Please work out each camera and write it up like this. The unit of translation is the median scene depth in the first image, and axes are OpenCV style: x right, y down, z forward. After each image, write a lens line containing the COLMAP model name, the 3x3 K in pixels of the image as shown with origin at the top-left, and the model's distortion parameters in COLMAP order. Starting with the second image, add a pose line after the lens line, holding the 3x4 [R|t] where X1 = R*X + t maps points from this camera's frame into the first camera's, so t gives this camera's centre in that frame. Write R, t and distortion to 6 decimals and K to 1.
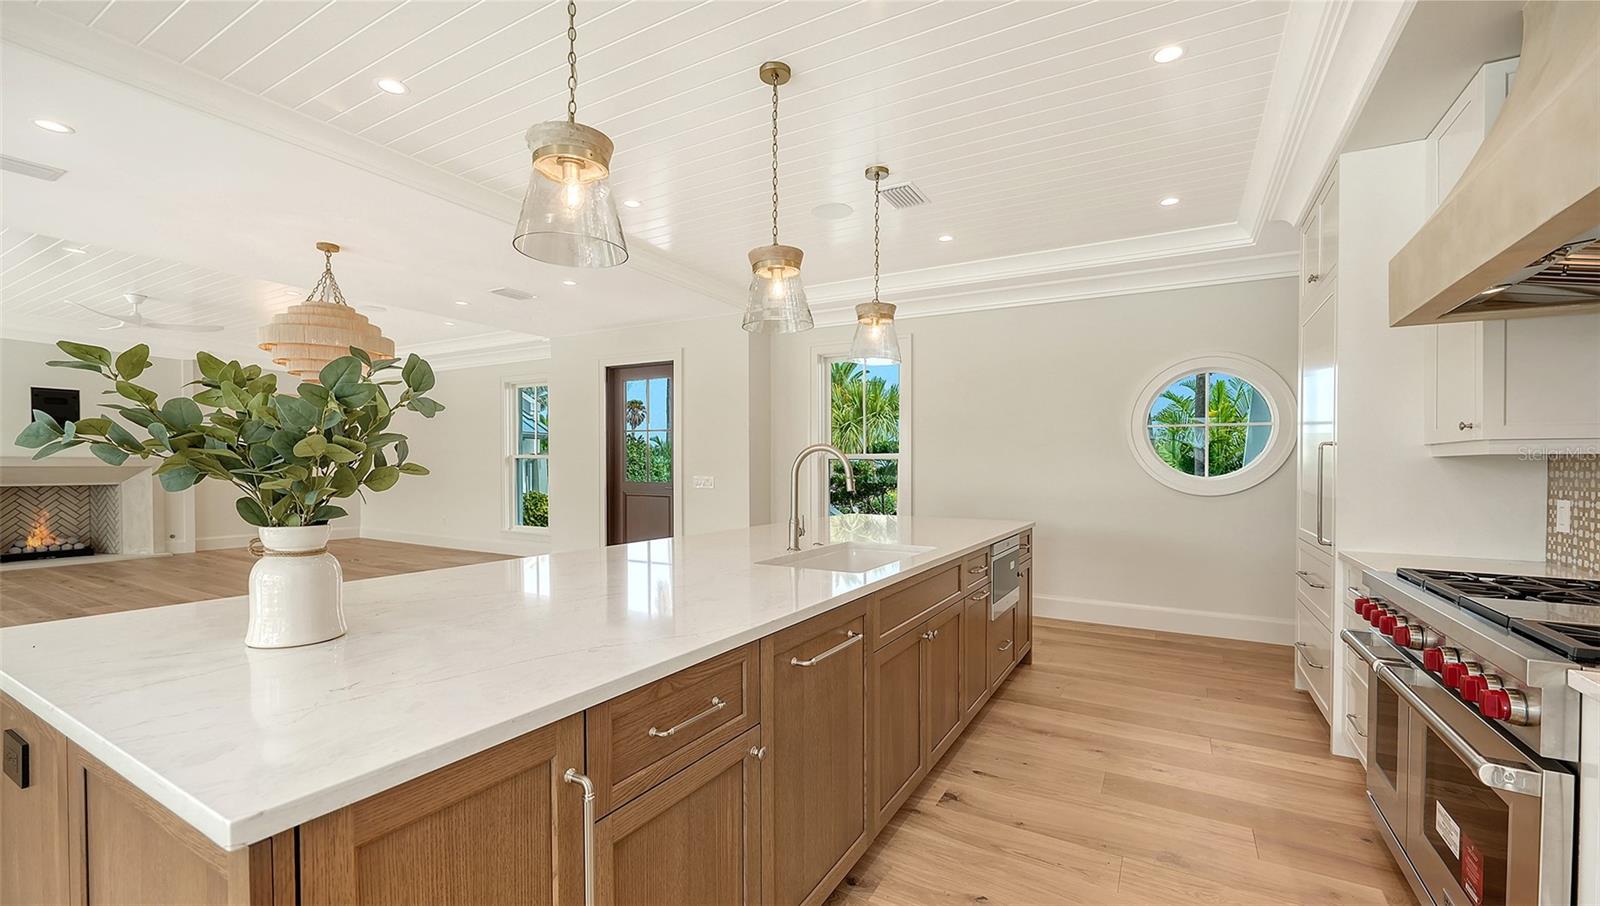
lens RADIAL K [[639.8, 0, 793.3], [0, 639.8, 472.2], [0, 0, 1]] dist [-0.001375, -0.000012]
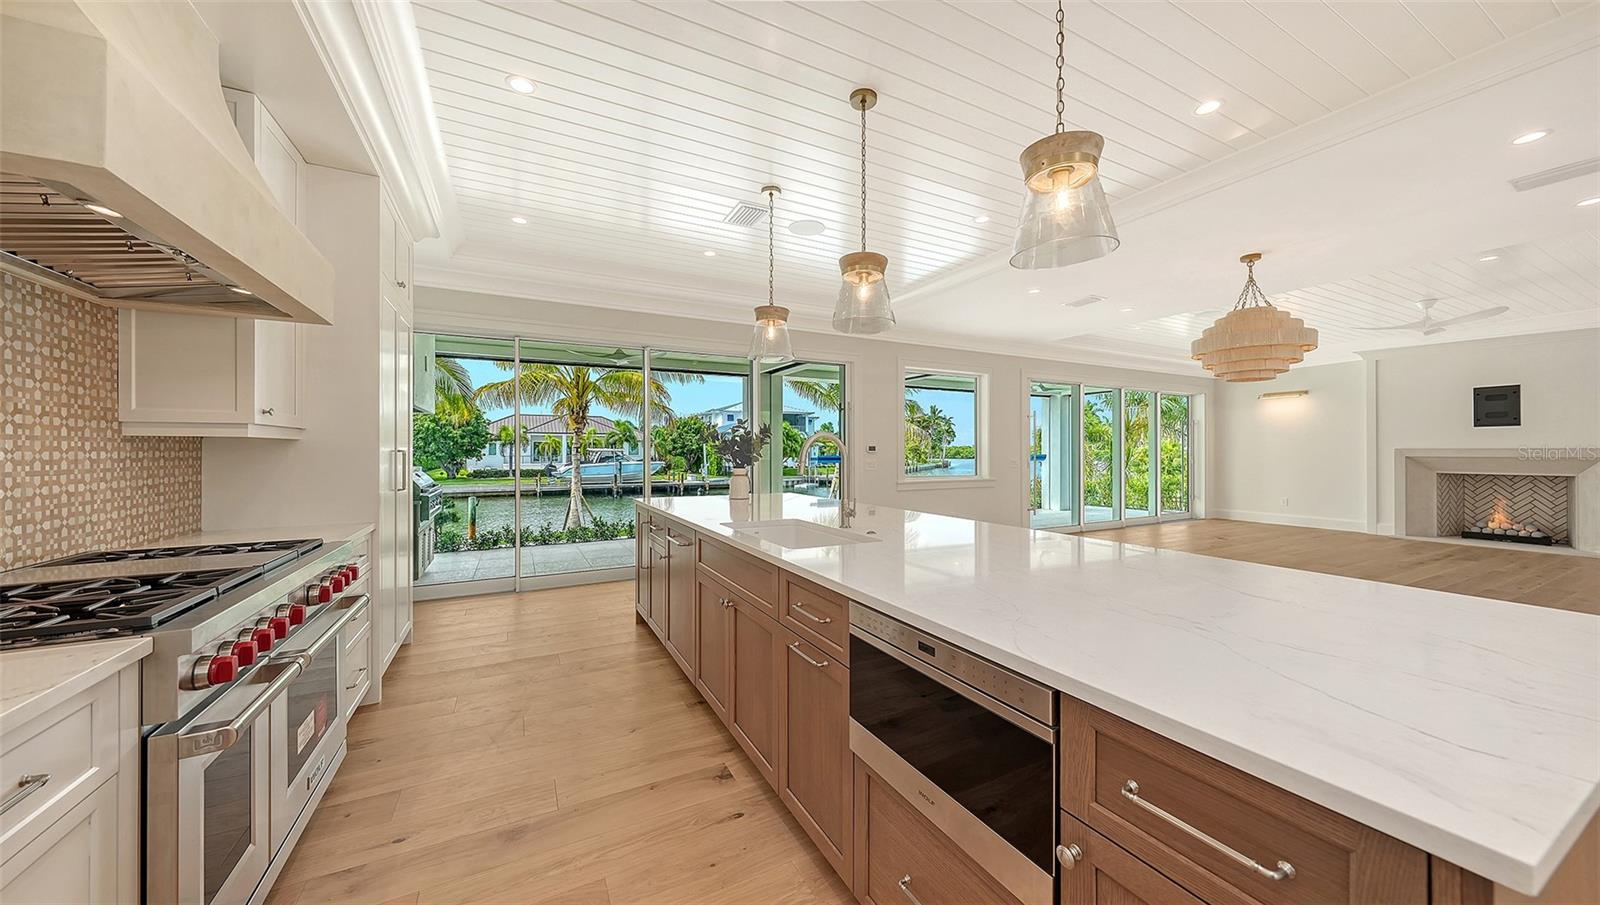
lens RADIAL K [[546.7, 0, 792.3], [0, 546.7, 450.0], [0, 0, 1]] dist [0.006971, -0.000058]
pose [[-0.533535, -0.006529, -0.845753, 0.287915], [-0.013557, 0.999908, 0.000833, -0.005312], [0.845669, 0.011910, -0.533574, 0.478928]]
